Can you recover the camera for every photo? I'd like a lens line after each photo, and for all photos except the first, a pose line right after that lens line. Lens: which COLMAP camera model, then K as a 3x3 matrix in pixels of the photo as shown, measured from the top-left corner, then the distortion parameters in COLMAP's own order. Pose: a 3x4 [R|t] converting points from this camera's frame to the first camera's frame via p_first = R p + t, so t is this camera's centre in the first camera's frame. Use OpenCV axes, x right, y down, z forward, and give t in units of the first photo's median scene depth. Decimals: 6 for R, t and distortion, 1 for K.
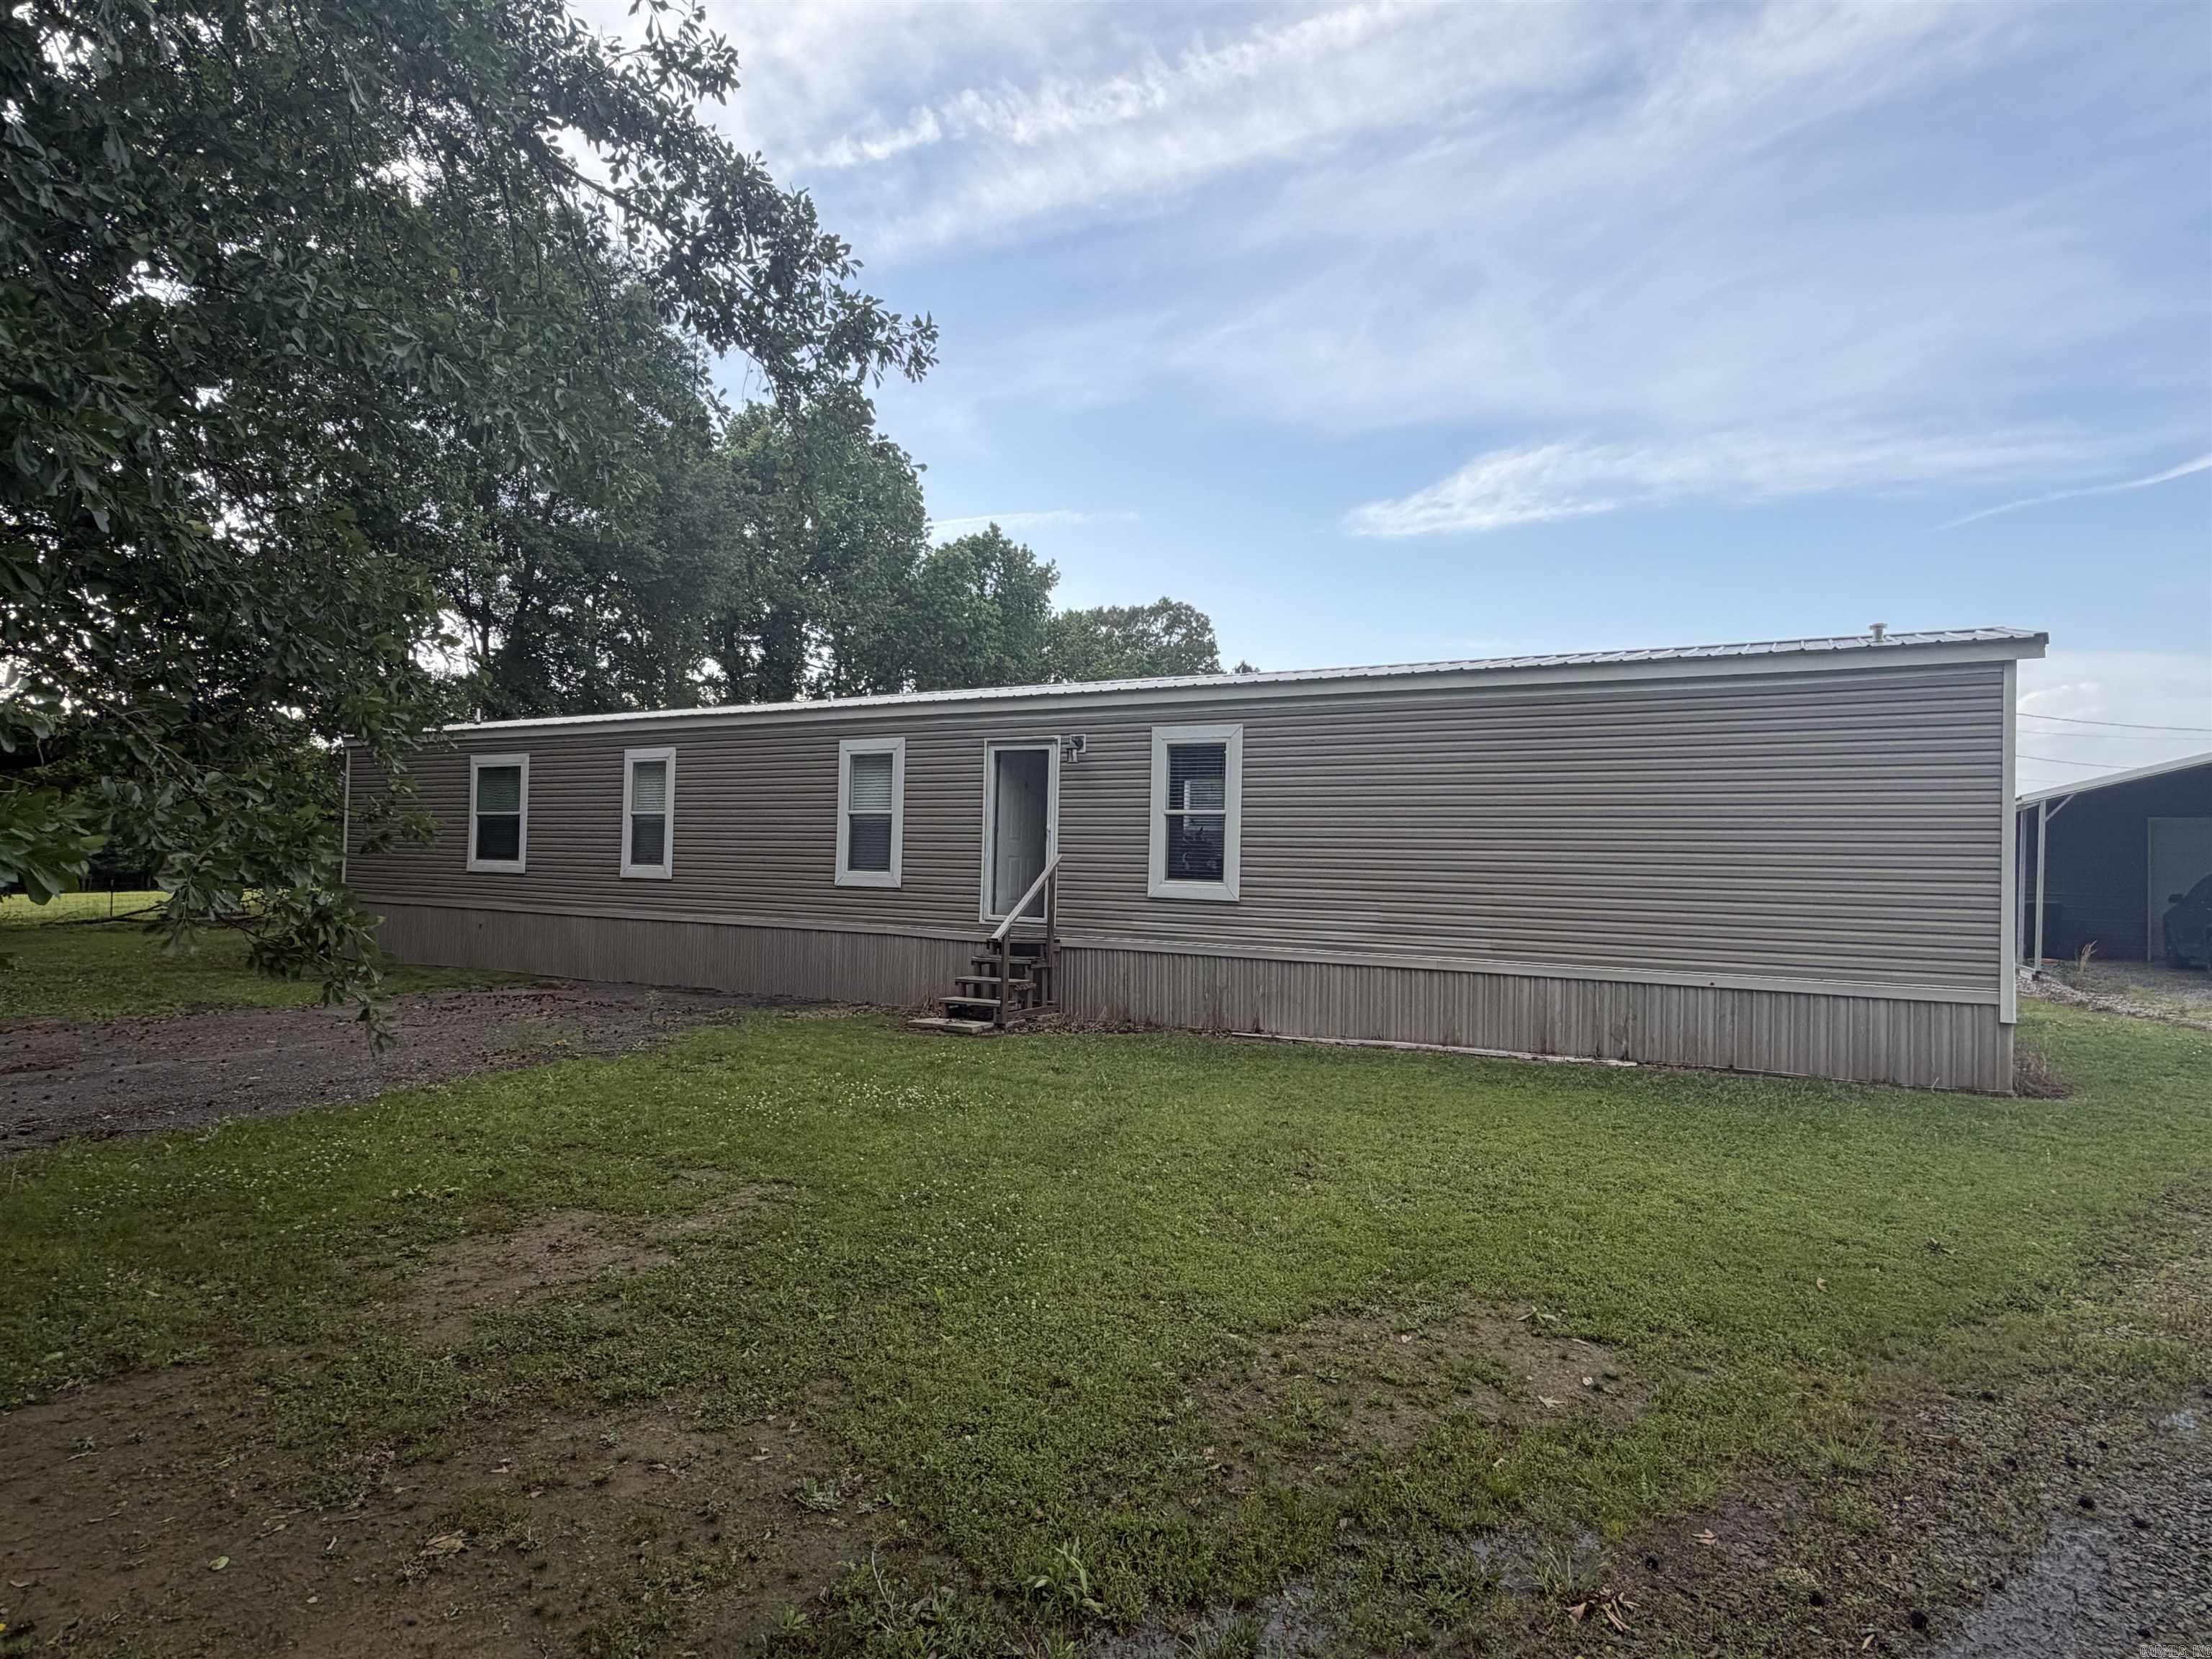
lens RADIAL K [[1193.8, 0, 1117.3], [0, 1193.8, 833.0], [0, 0, 1]] dist [-0.015787, -0.000119]
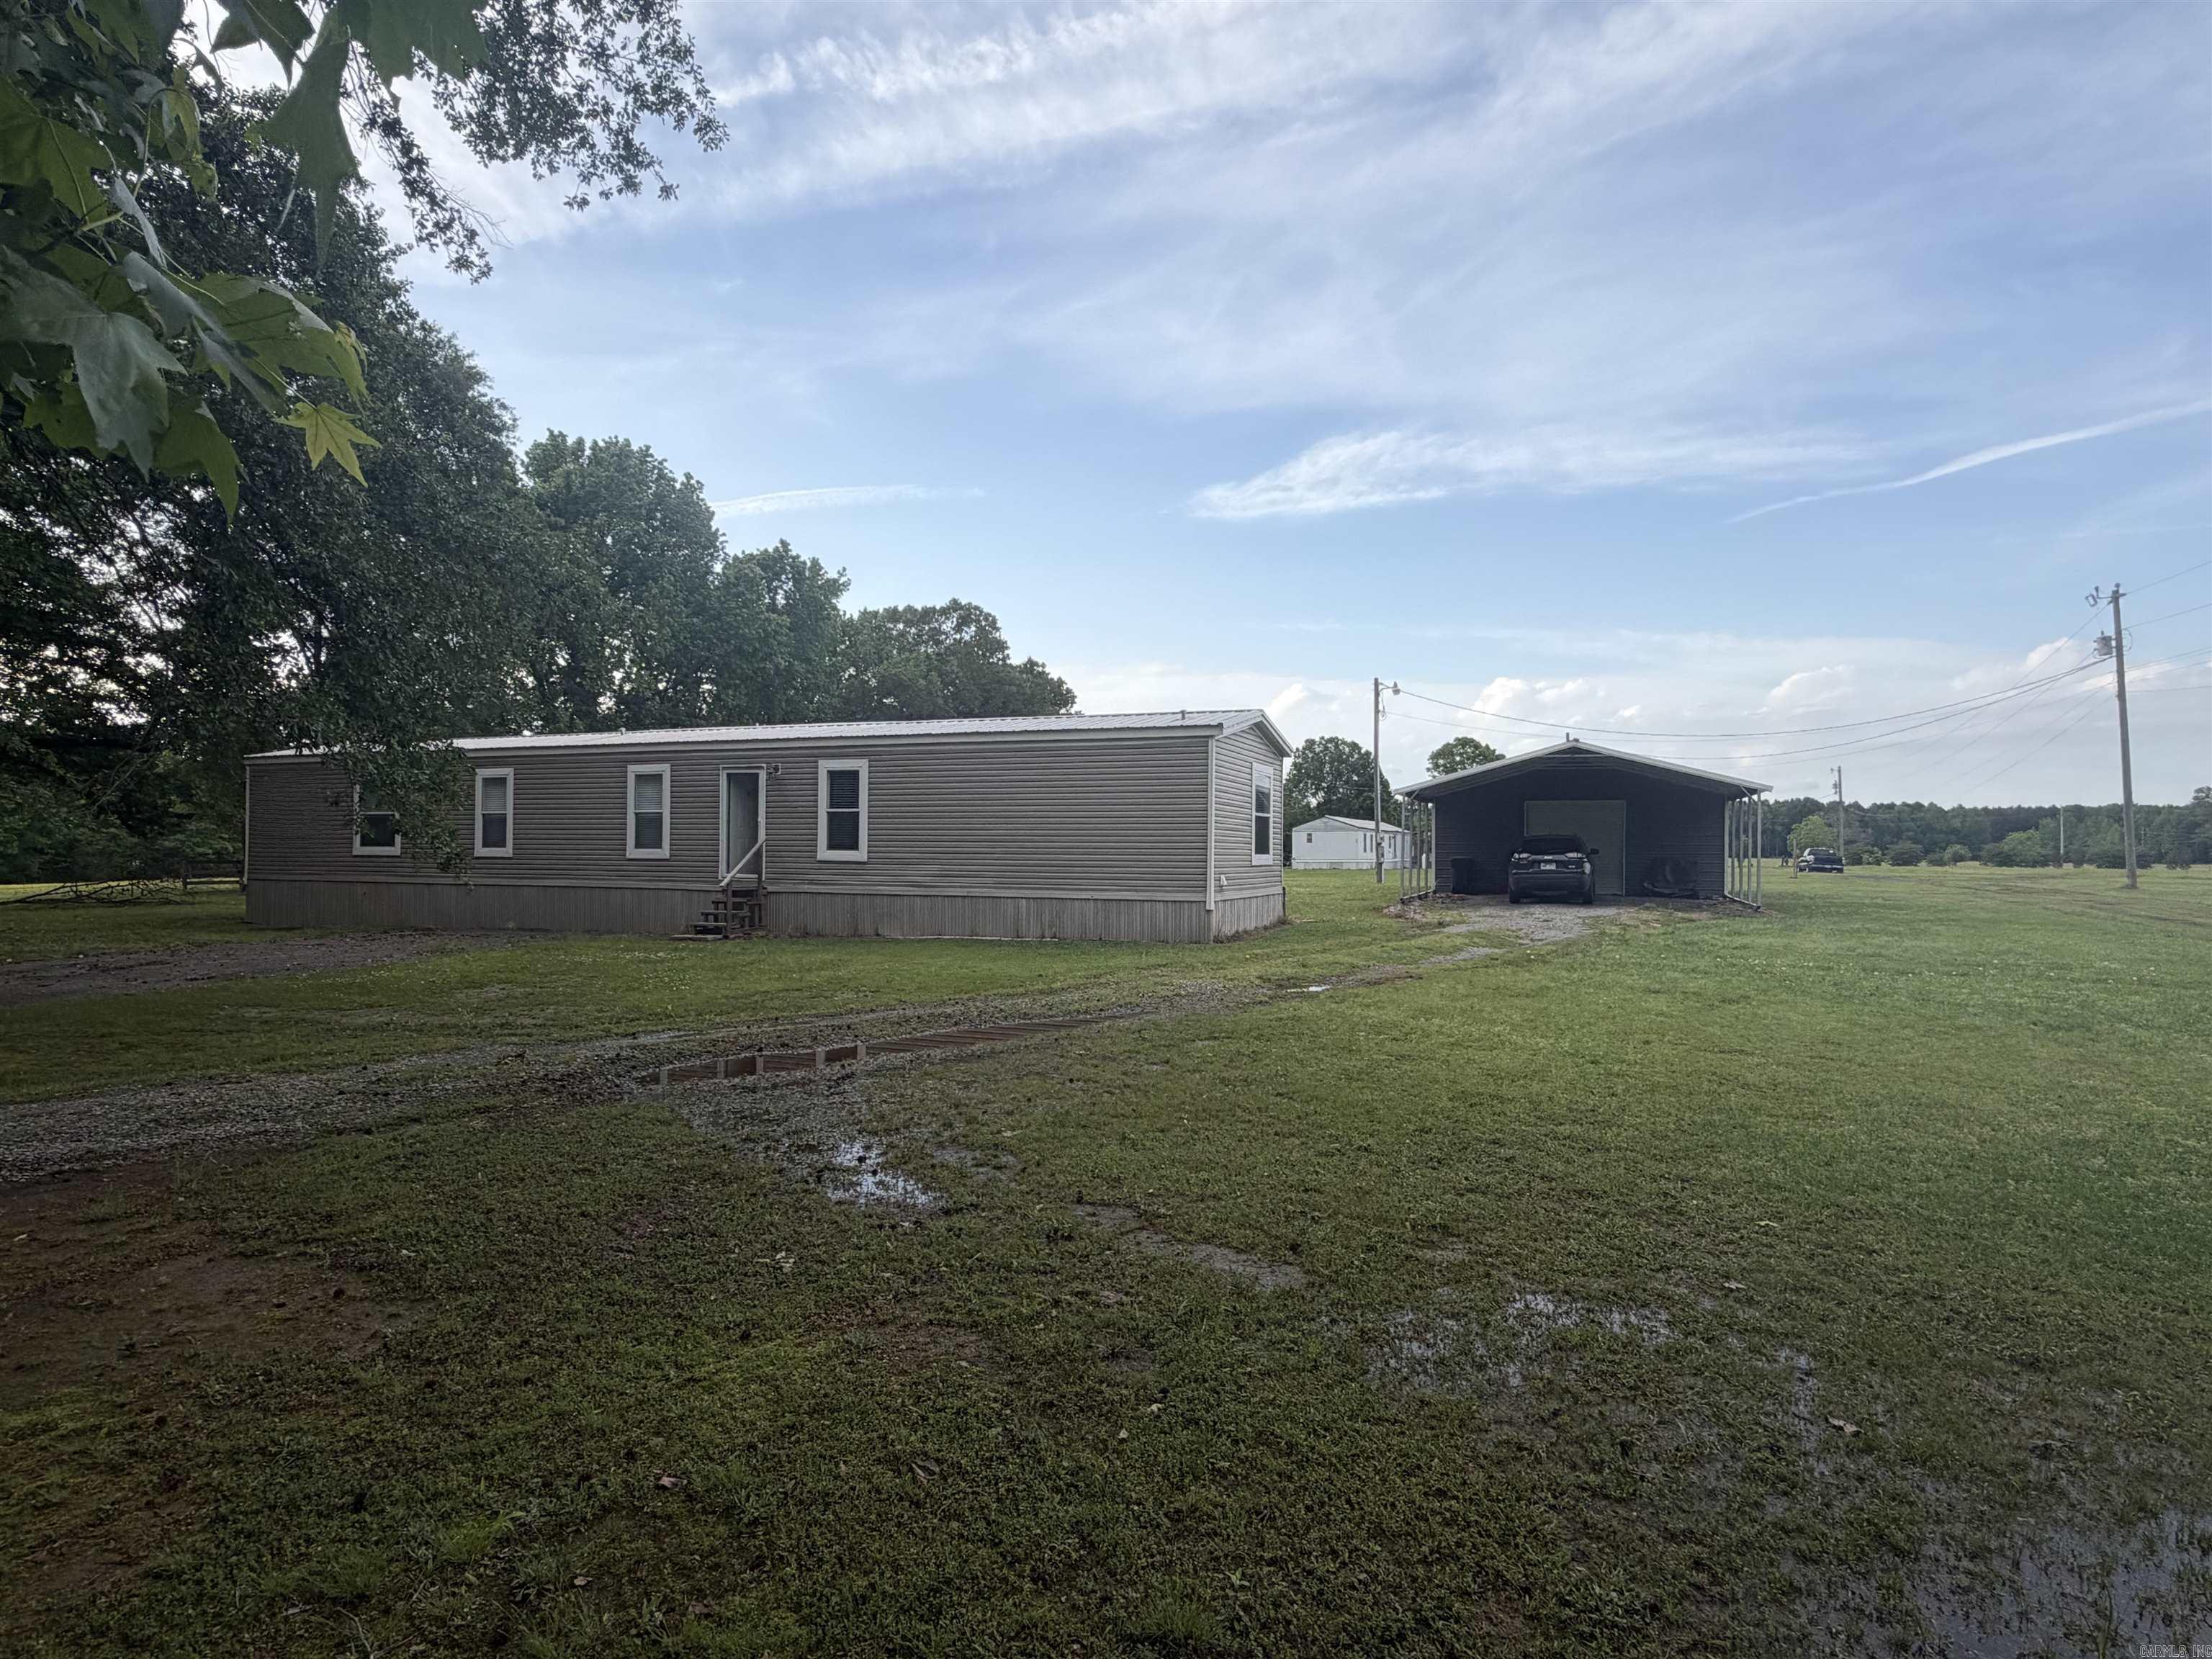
lens RADIAL K [[1193.8, 0, 1117.3], [0, 1193.8, 833.0], [0, 0, 1]] dist [-0.015787, -0.000119]
pose [[0.989506, -0.015206, 0.143692, 0.057305], [0.012848, 0.999767, 0.017331, -0.002576], [-0.143922, -0.015303, 0.989471, -0.206631]]
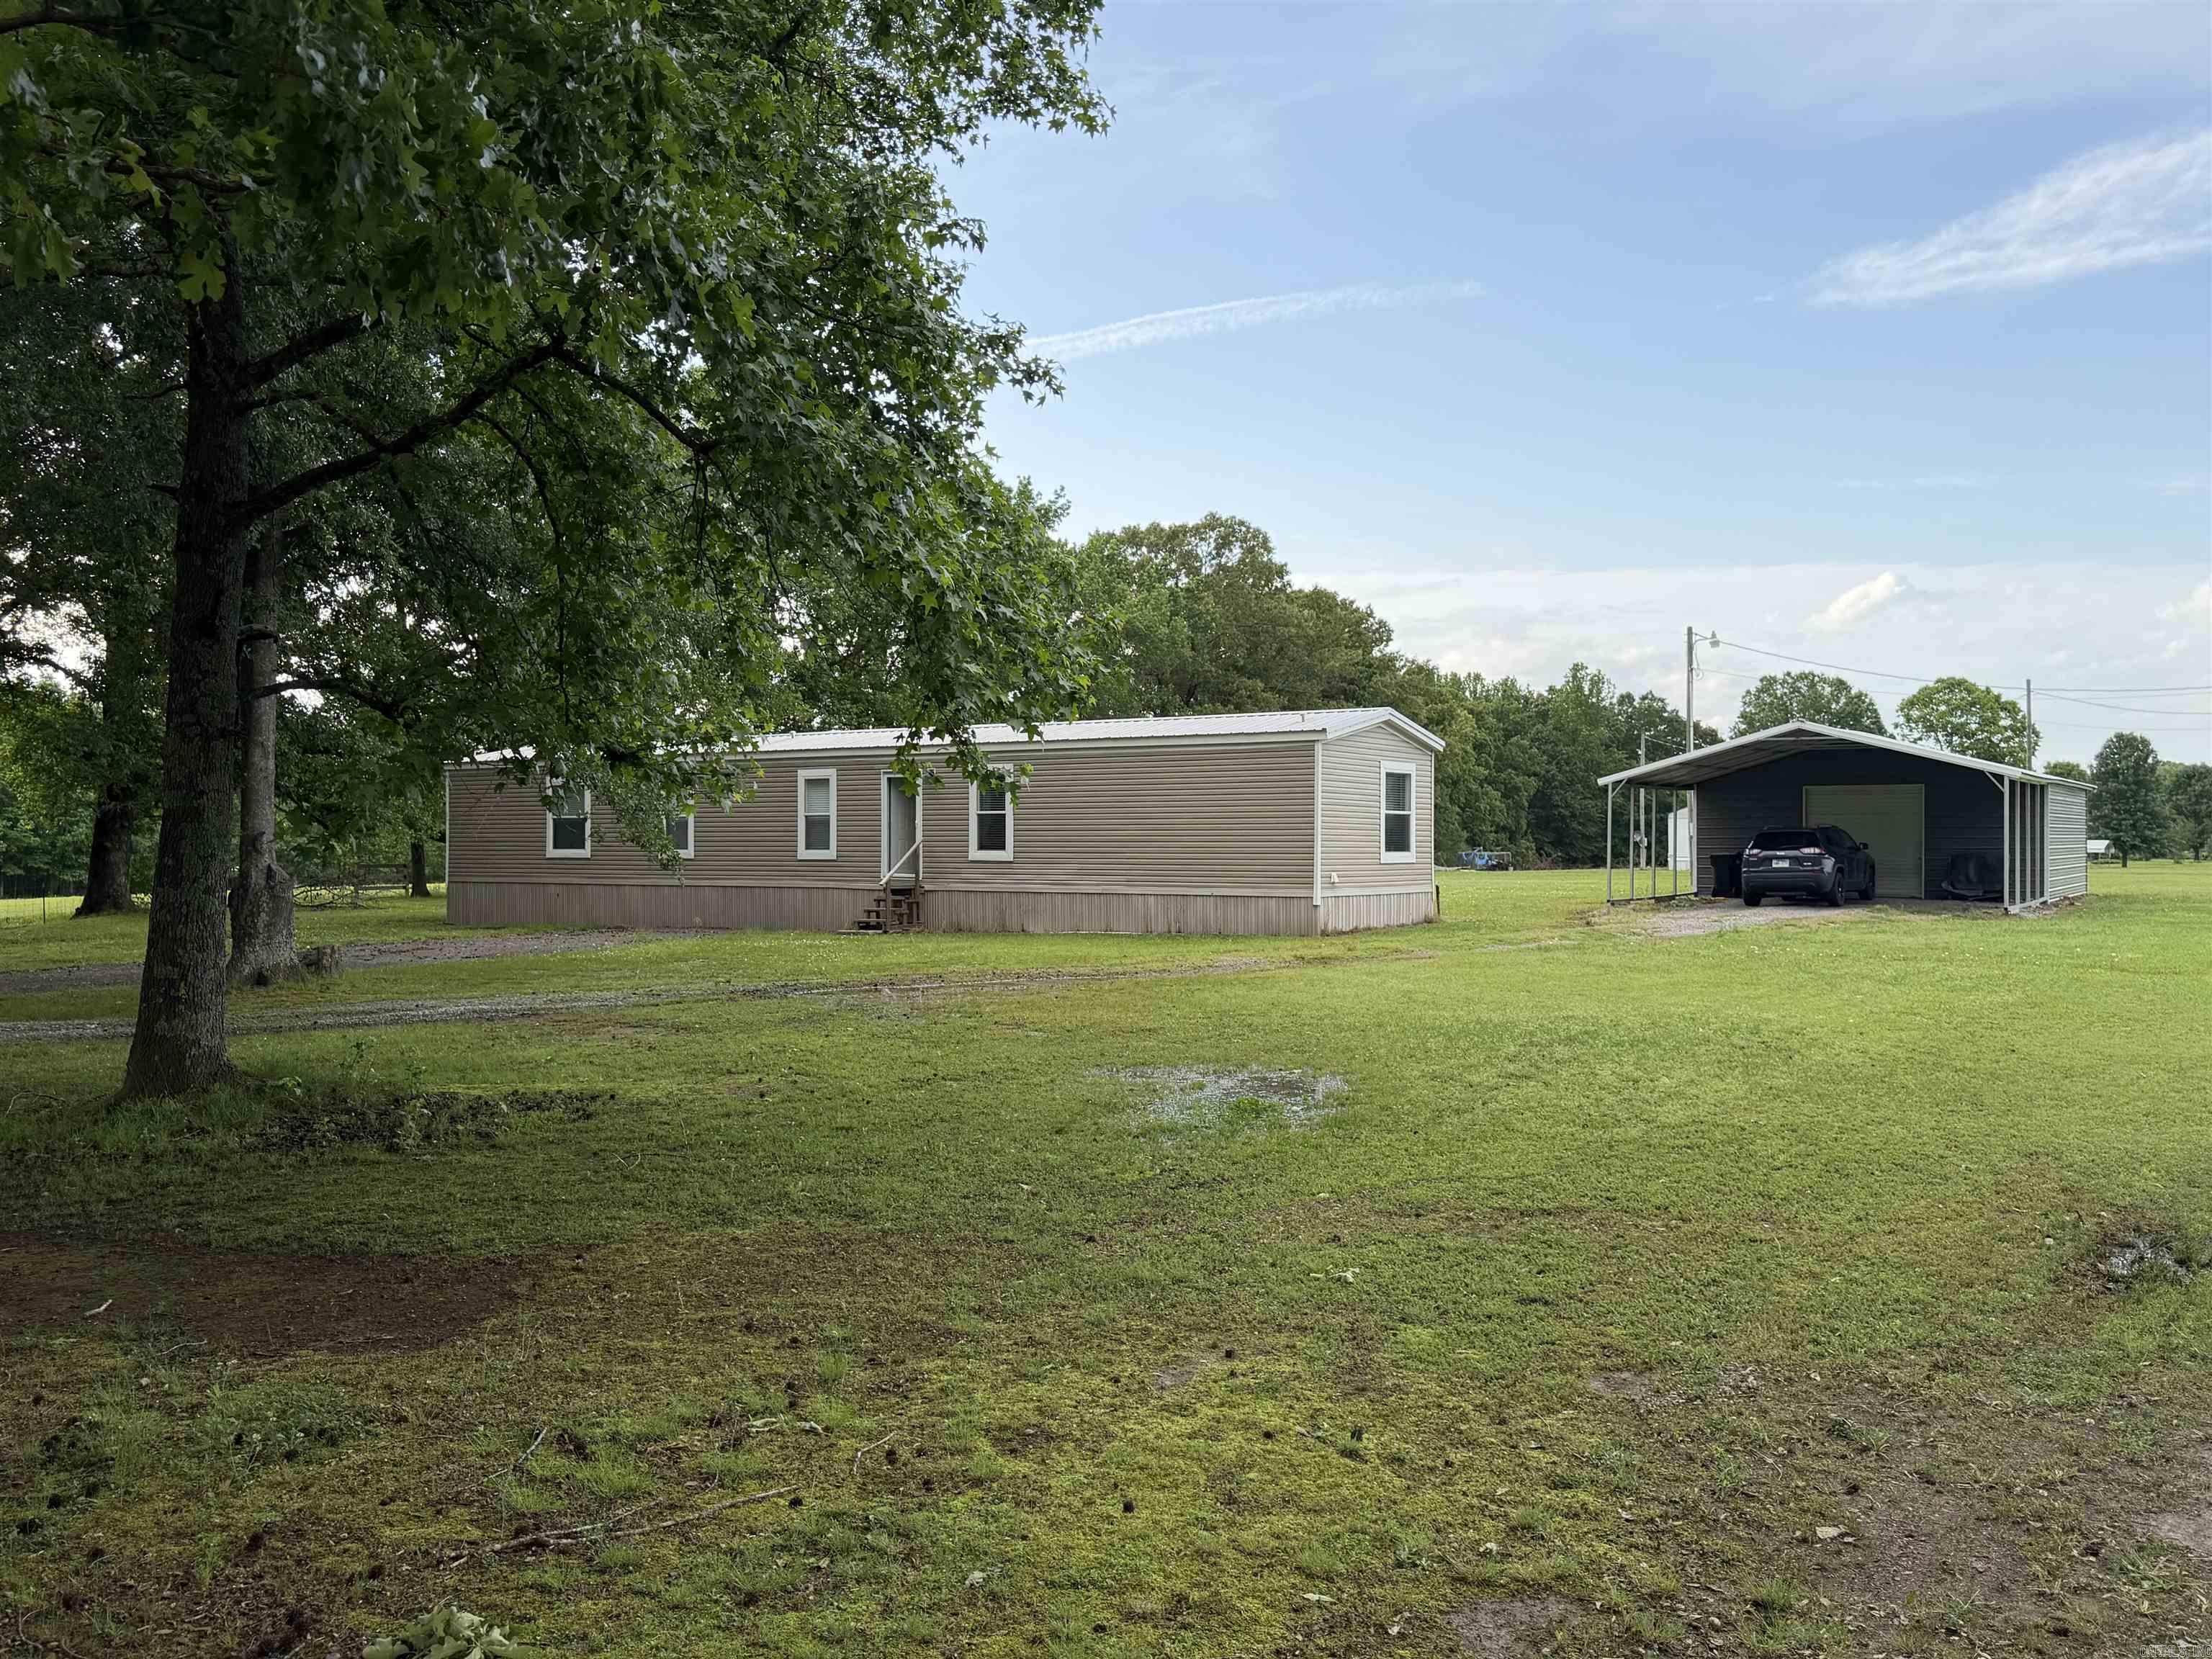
lens RADIAL K [[1759.6, 0, 1114.5], [0, 1759.6, 822.8], [0, 0, 1]] dist [0.070408, -0.190175]
pose [[0.996904, -0.024622, -0.074668, 0.123014], [0.025781, 0.999561, 0.014595, -0.009659], [0.074276, -0.016474, 0.997102, -0.447823]]
